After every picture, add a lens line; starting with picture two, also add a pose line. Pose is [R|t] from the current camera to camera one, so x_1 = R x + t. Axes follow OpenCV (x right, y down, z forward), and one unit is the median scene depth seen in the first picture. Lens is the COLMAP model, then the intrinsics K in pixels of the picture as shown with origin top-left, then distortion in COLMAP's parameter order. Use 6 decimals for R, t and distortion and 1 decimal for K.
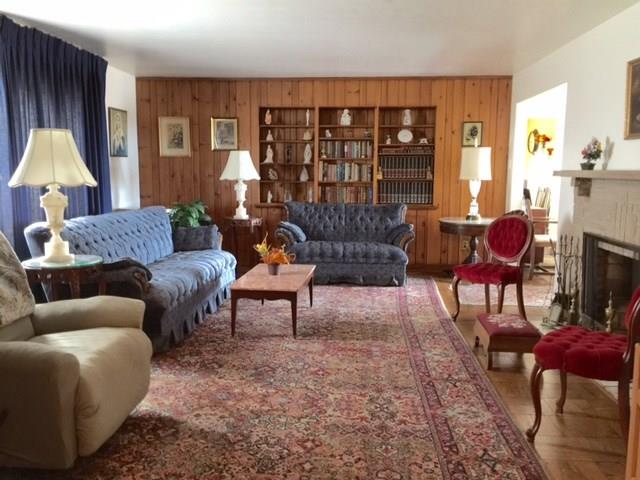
lens RADIAL K [[552.0, 0, 320.0], [0, 552.0, 240.0], [0, 0, 1]] dist [0.110949, -0.138310]
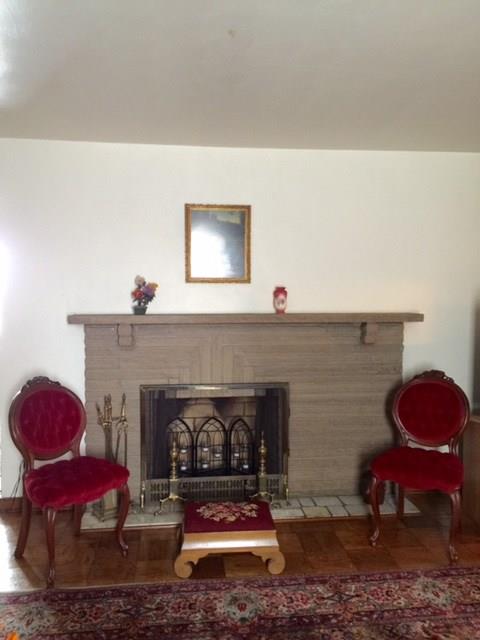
lens RADIAL K [[552.0, 0, 240.0], [0, 552.0, 320.0], [0, 0, 1]] dist [0.110949, -0.138310]
pose [[-0.194894, -0.068033, 0.978462, -0.457890], [0.122329, 0.988116, 0.093070, -0.209400], [-0.973166, 0.137833, -0.184256, 1.200578]]
